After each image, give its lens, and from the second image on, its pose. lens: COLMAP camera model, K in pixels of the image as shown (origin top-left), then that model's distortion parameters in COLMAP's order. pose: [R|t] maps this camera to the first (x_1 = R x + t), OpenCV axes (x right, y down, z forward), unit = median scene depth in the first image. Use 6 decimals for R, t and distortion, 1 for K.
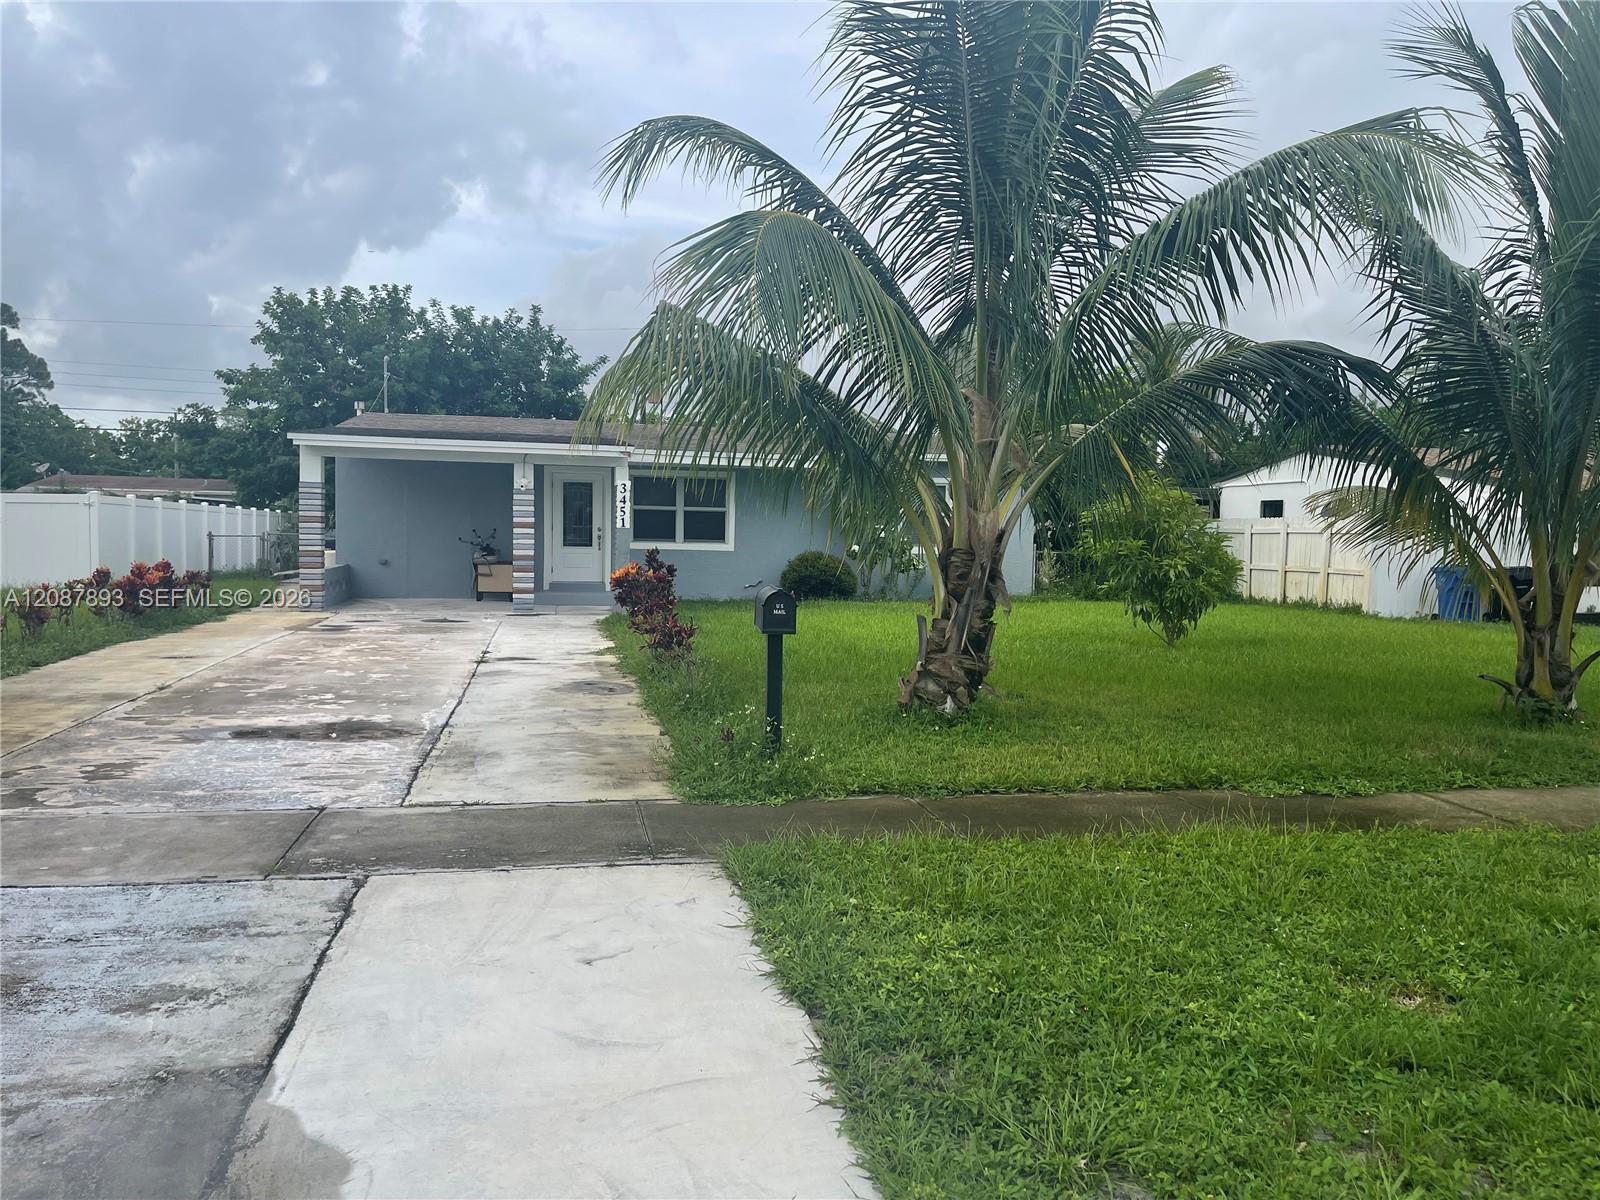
lens RADIAL K [[1202.0, 0, 795.1], [0, 1202.0, 594.5], [0, 0, 1]] dist [0.075824, -0.103630]
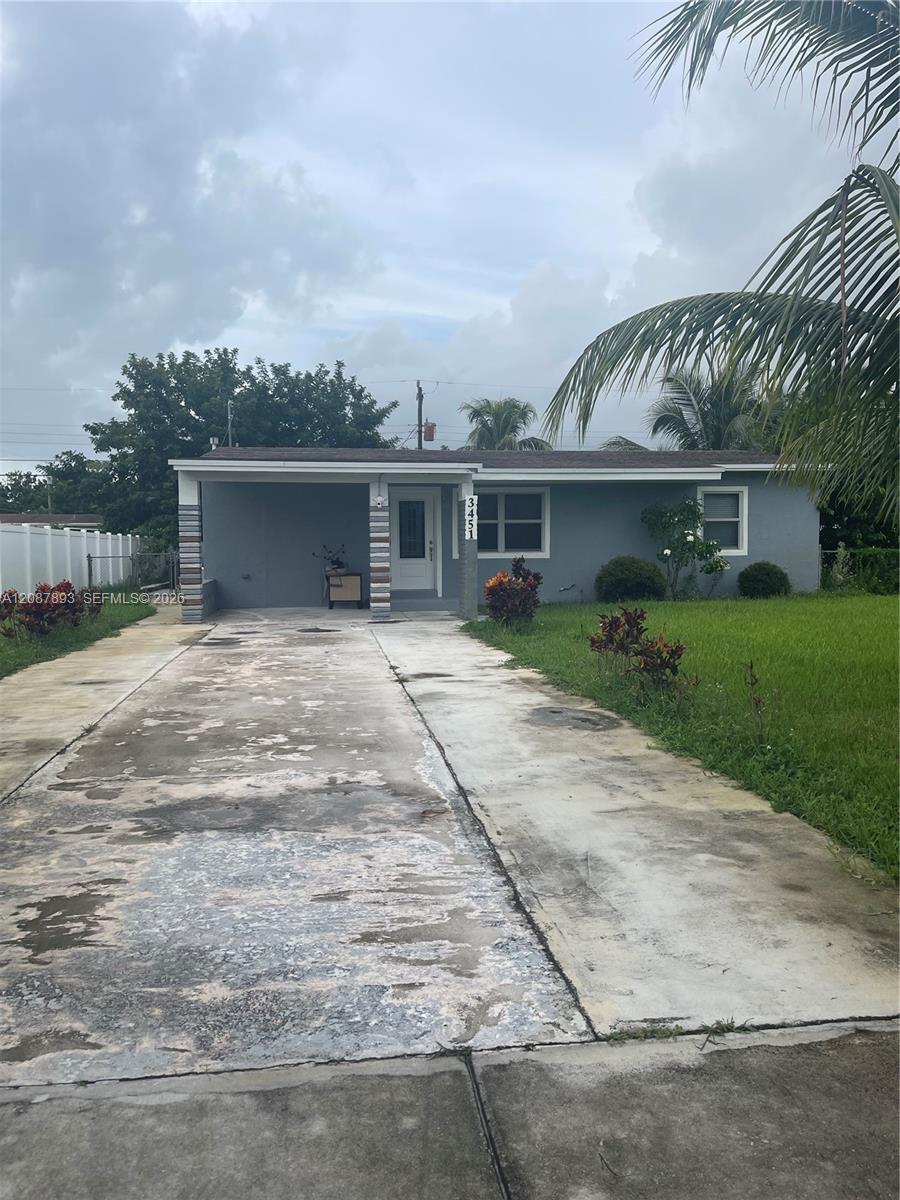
lens RADIAL K [[901.5, 0, 451.0], [0, 901.5, 605.0], [0, 0, 1]] dist [0.075824, -0.103630]
pose [[0.998177, -0.023769, -0.055478, -0.100733], [0.024610, 0.999591, 0.014540, -0.007609], [0.055110, -0.015879, 0.998354, 0.163975]]
